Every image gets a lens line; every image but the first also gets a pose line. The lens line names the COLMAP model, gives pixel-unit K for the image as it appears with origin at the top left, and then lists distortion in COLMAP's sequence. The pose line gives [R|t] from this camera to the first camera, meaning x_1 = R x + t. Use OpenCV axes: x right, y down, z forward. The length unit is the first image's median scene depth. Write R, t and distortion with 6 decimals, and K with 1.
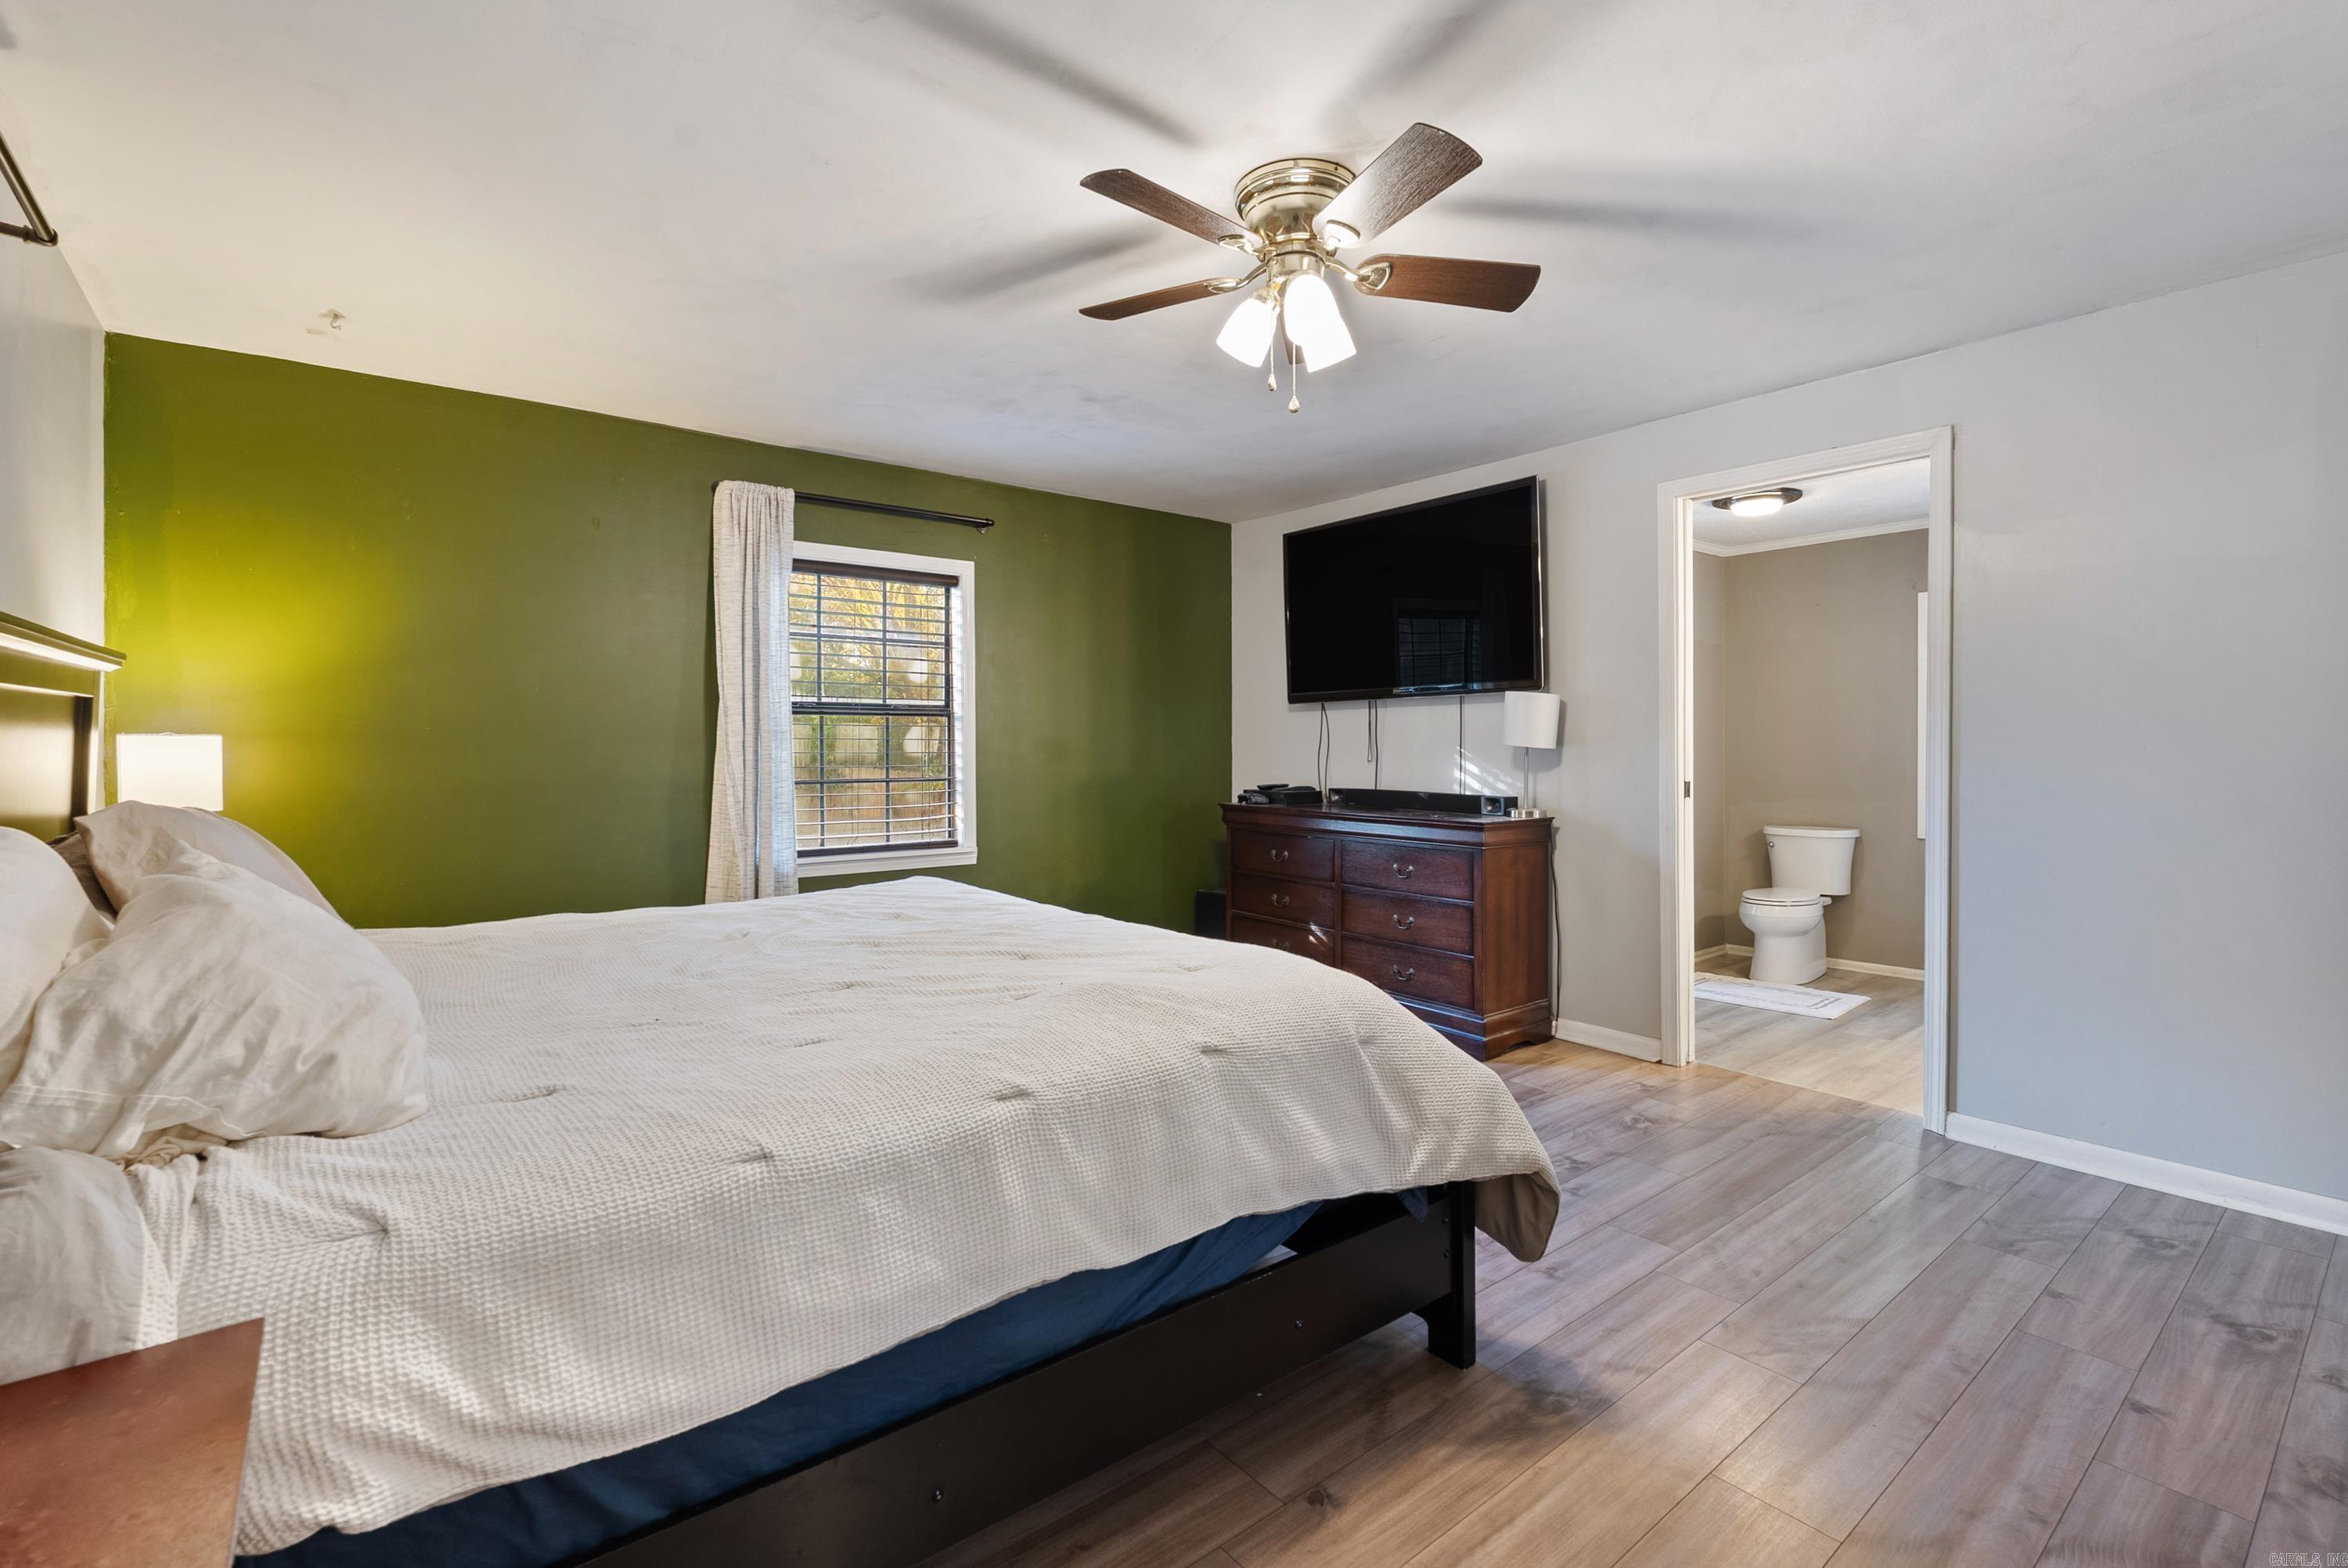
lens RADIAL K [[1035.9, 0, 1184.2], [0, 1035.9, 774.7], [0, 0, 1]] dist [-0.003701, 0.000152]
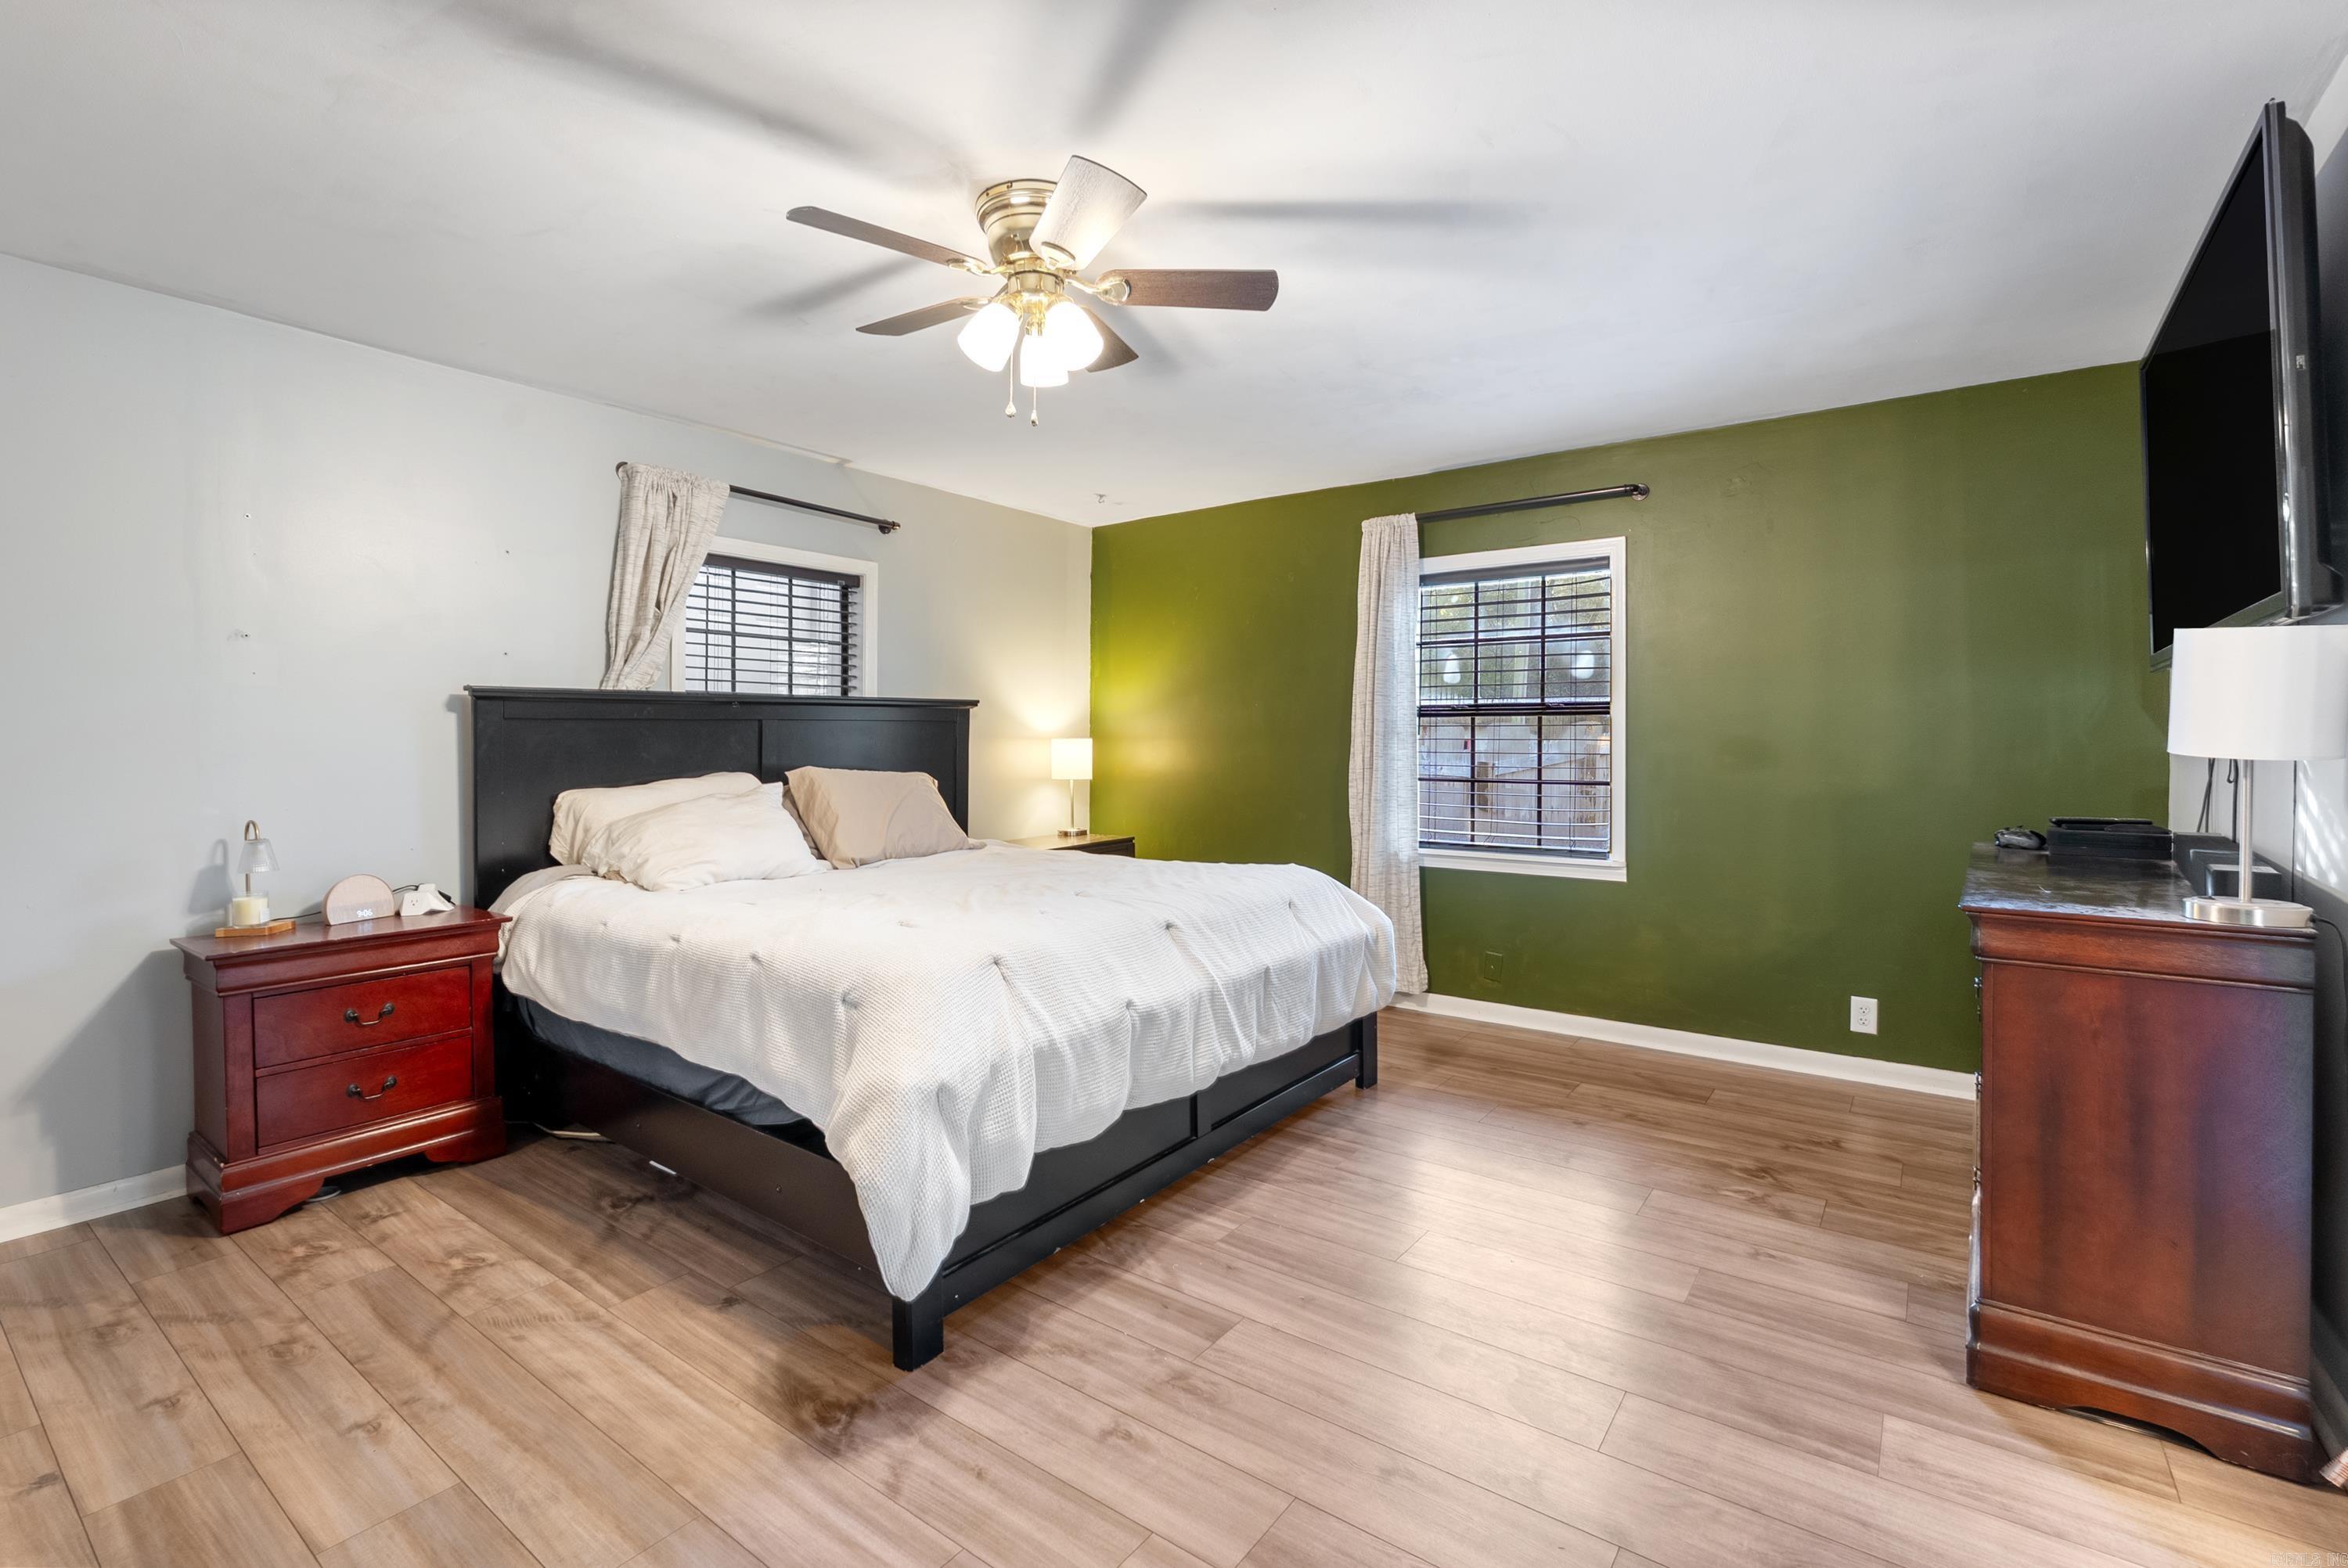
lens RADIAL K [[1035.9, 0, 1184.2], [0, 1035.9, 774.7], [0, 0, 1]] dist [-0.003701, 0.000152]
pose [[0.263175, 0.029251, -0.964305, 1.135467], [-0.029284, 0.999322, 0.022322, -0.027208], [0.964304, 0.022364, 0.263853, 0.866922]]
